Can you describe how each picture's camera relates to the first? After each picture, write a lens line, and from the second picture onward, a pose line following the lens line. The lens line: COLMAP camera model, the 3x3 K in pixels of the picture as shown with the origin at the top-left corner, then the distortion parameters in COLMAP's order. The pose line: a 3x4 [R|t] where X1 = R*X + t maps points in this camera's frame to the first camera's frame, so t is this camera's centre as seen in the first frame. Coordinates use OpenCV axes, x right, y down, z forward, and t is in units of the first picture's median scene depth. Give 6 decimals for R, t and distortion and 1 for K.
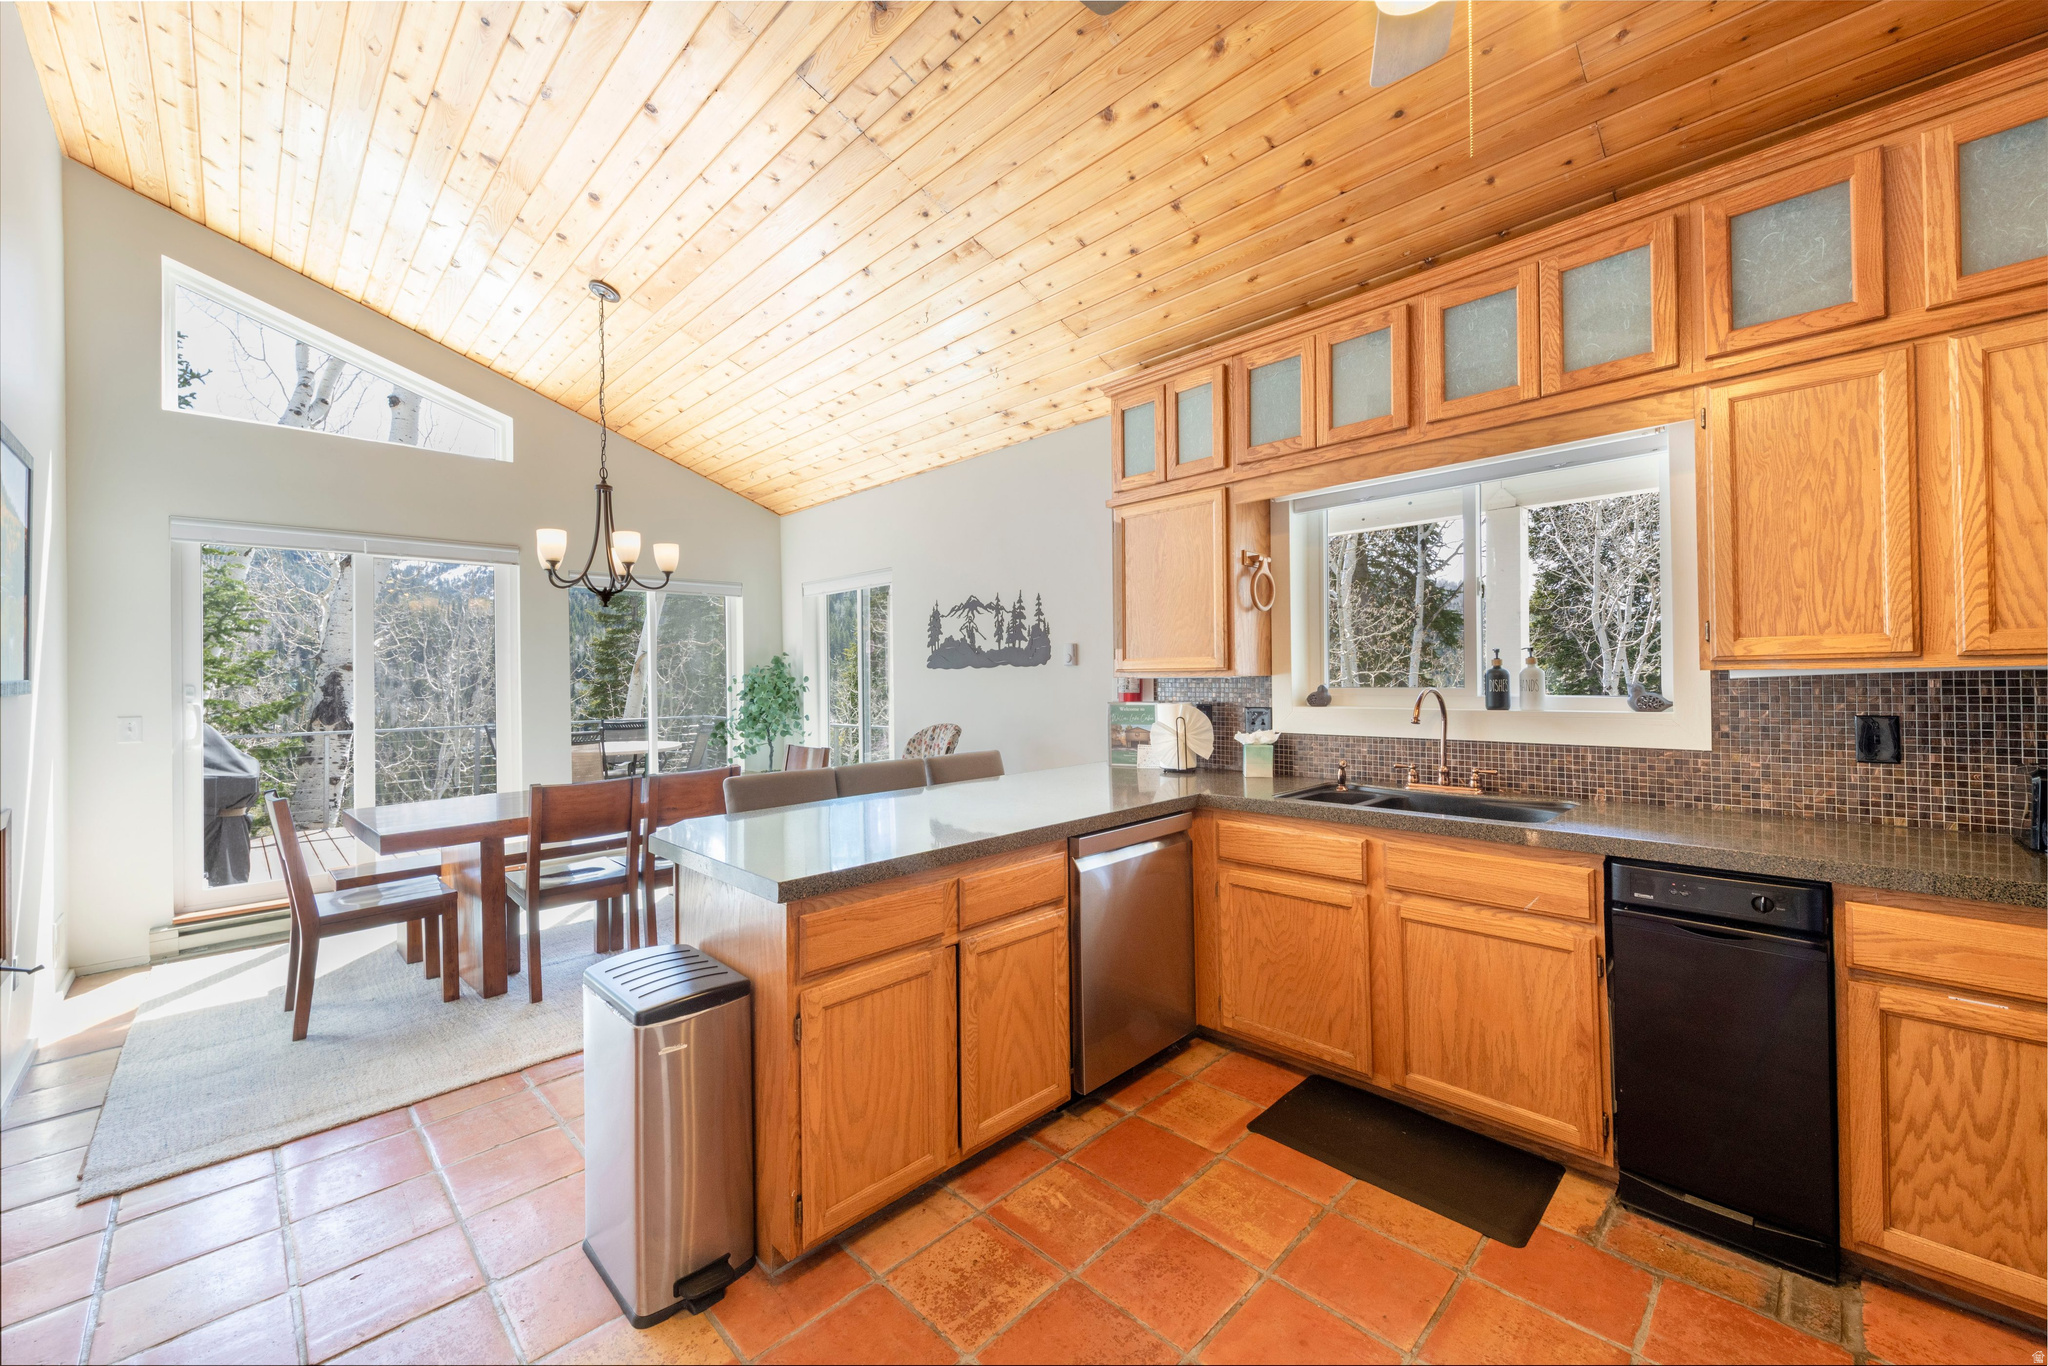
lens RADIAL K [[803.4, 0, 1036.6], [0, 803.4, 672.8], [0, 0, 1]] dist [0.013071, -0.003213]
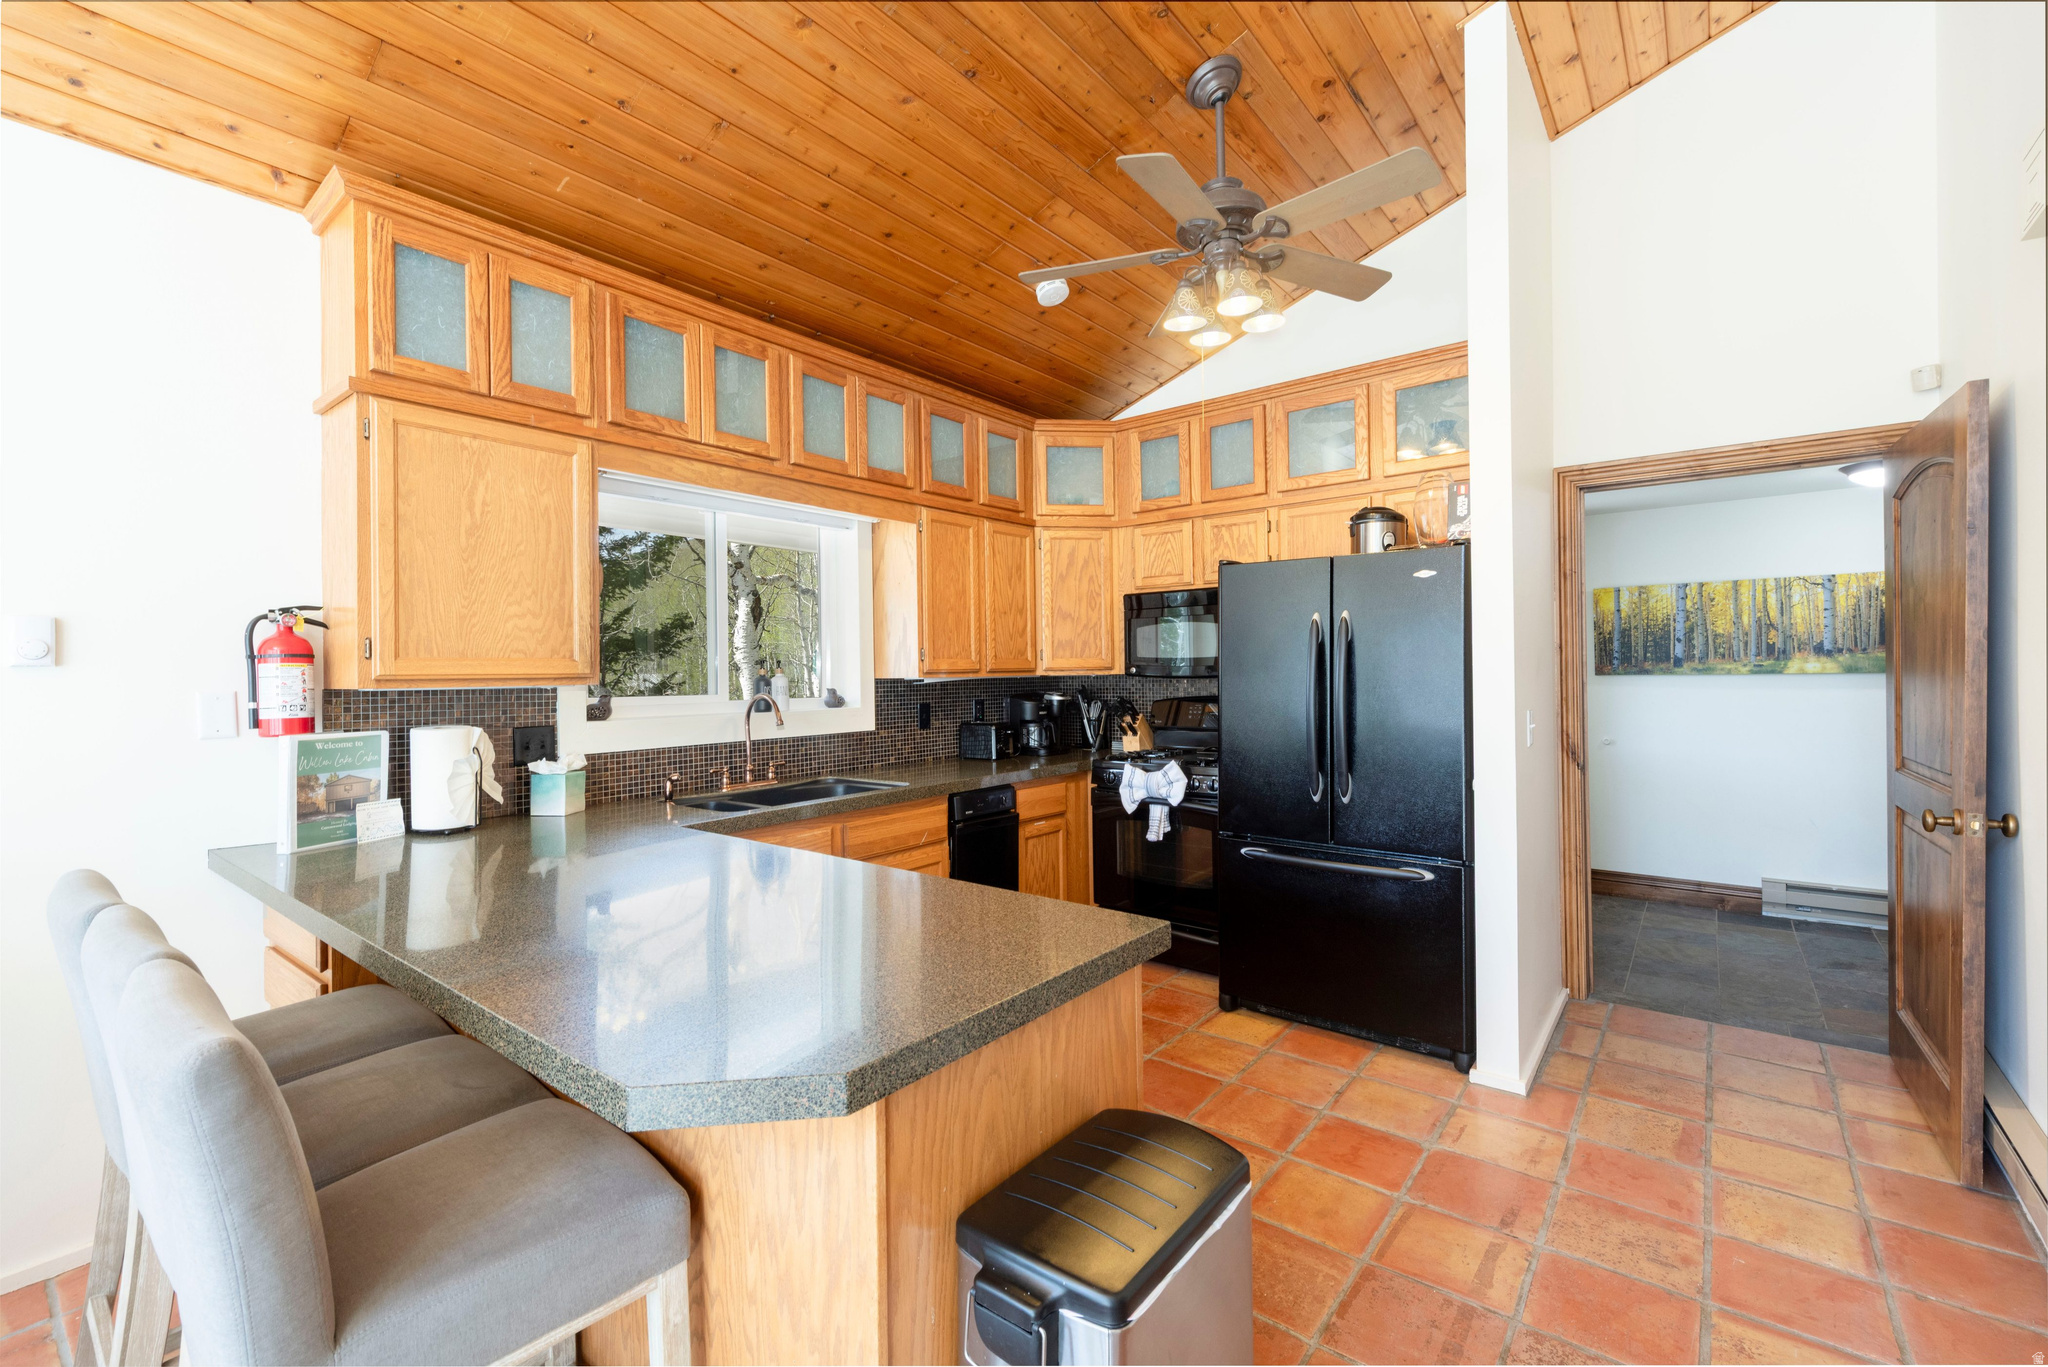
lens RADIAL K [[870.6, 0, 1022.3], [0, 870.6, 666.9], [0, 0, 1]] dist [0.012050, -0.002567]
pose [[-0.114753, 0.021068, 0.993171, -0.482232], [0.009555, 0.999752, -0.020104, 0.005881], [-0.993348, 0.007183, -0.114926, 0.505339]]
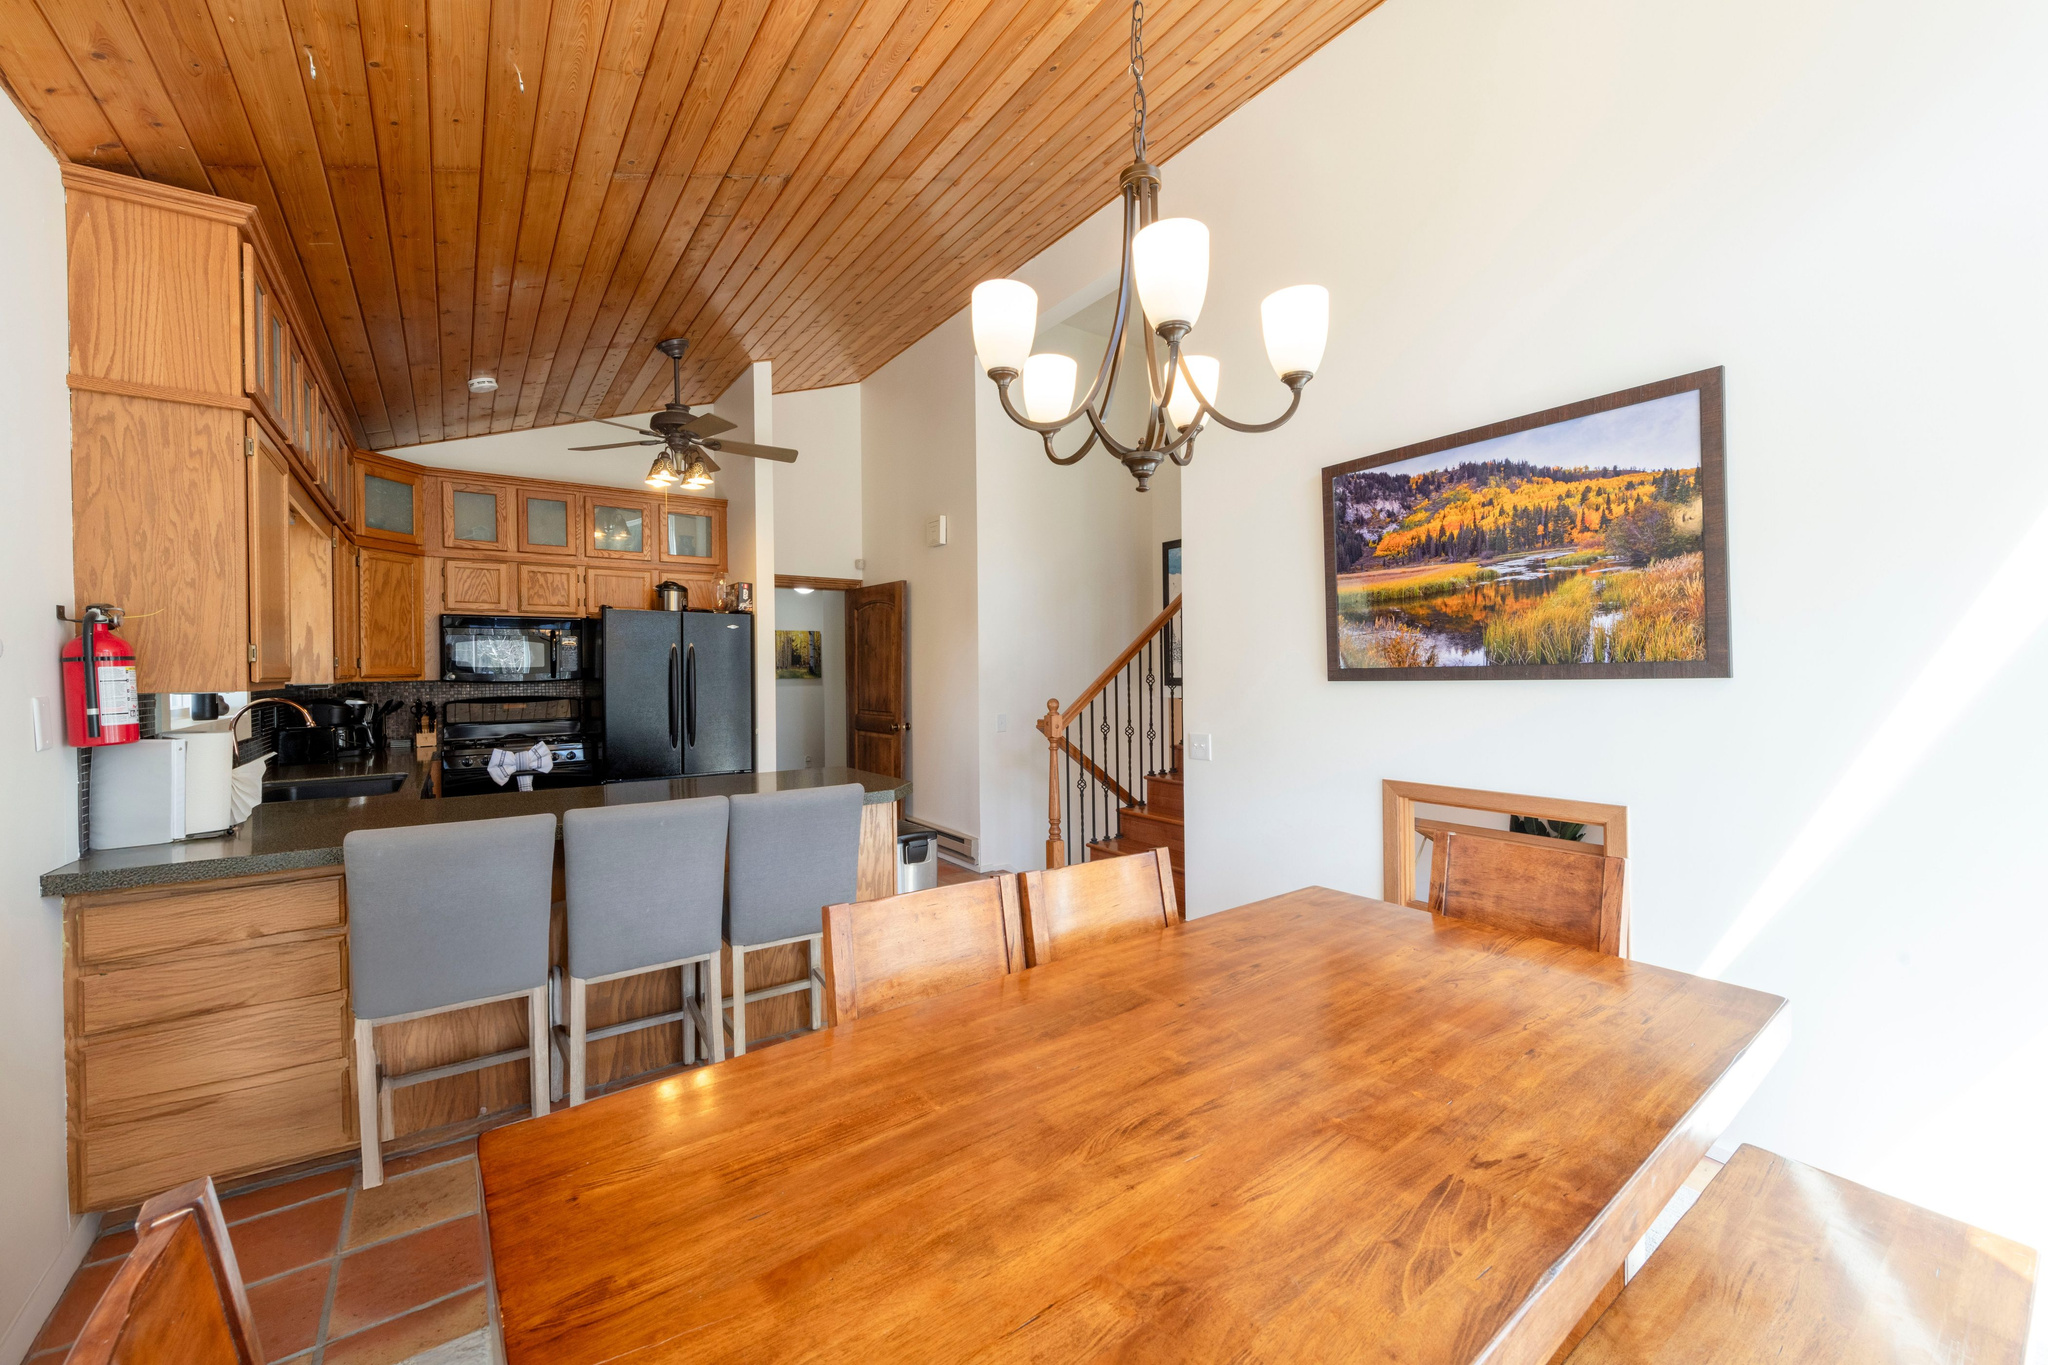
lens RADIAL K [[803.4, 0, 977.1], [0, 803.4, 669.8], [0, 0, 1]] dist [0.013071, -0.003213]
pose [[-0.978044, 0.022896, 0.207137, -0.461277], [0.022269, 0.999738, -0.005355, 0.003206], [-0.207205, -0.000625, -0.978297, 1.239364]]
